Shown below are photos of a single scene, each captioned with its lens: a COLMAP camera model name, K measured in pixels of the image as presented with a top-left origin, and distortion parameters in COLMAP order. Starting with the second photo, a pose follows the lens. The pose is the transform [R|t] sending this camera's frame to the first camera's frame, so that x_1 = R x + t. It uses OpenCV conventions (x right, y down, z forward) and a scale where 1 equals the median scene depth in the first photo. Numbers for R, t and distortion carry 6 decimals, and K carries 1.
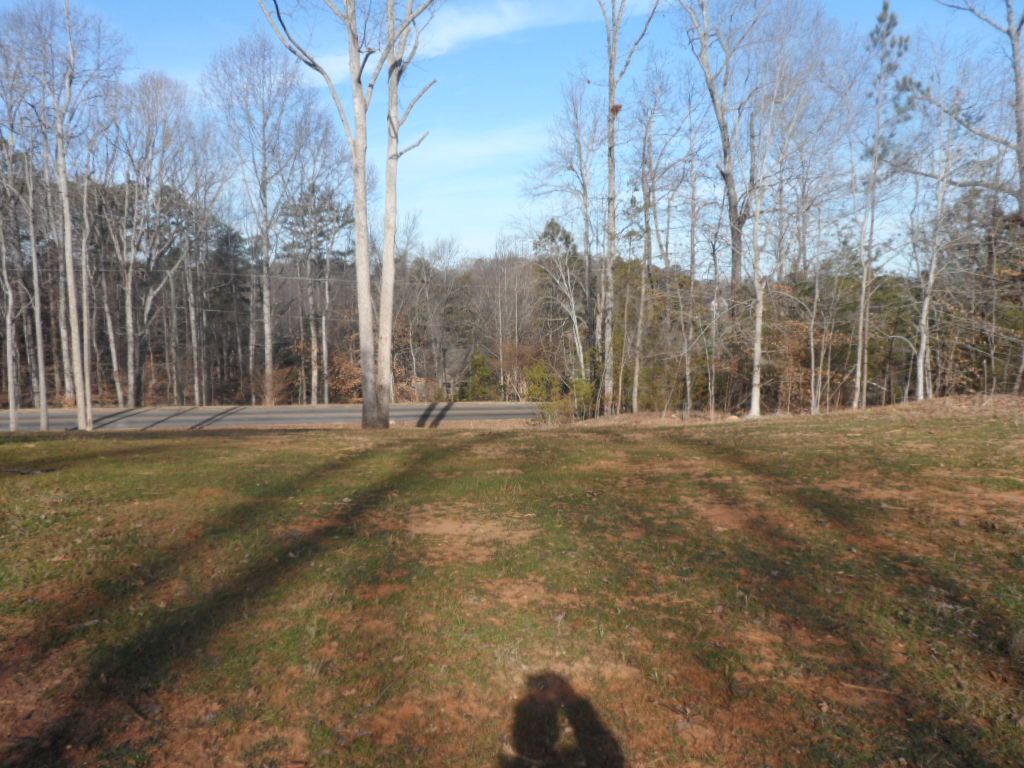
lens RADIAL K [[824.6, 0, 517.3], [0, 824.6, 378.4], [0, 0, 1]] dist [0.001524, -0.022830]
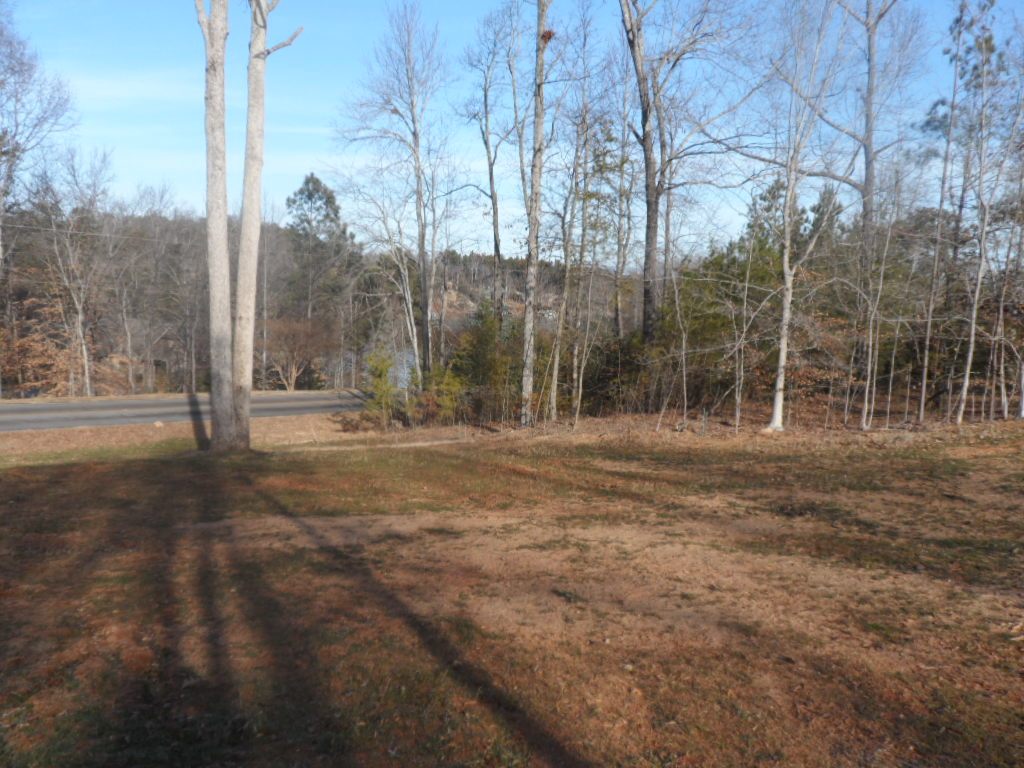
lens RADIAL K [[824.6, 0, 509.8], [0, 824.6, 383.6], [0, 0, 1]] dist [0.001524, -0.022830]
pose [[0.916547, -0.009089, 0.399824, -0.162498], [-0.006516, 0.999270, 0.037651, -0.015267], [-0.399875, -0.037114, 0.915818, 0.191309]]
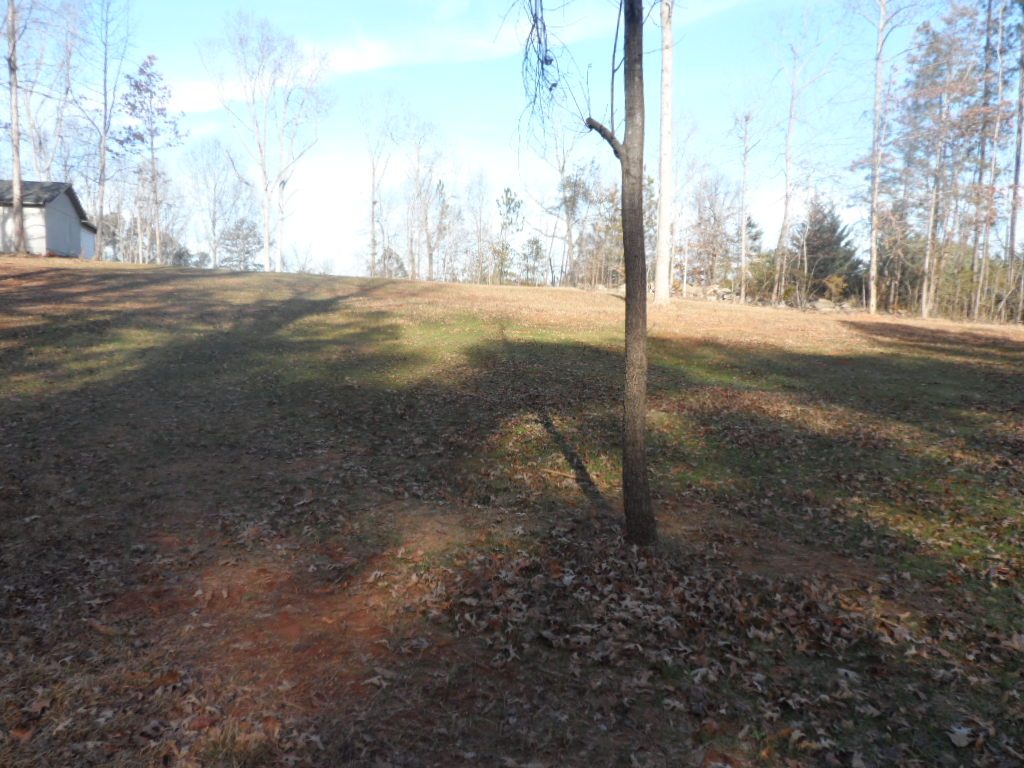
lens RADIAL K [[824.6, 0, 513.3], [0, 824.6, 377.9], [0, 0, 1]] dist [0.001524, -0.022830]
pose [[0.996455, 0.011283, 0.083362, 0.228421], [-0.008704, 0.999474, -0.031244, 0.180495], [-0.083671, 0.030408, 0.996029, -0.992466]]
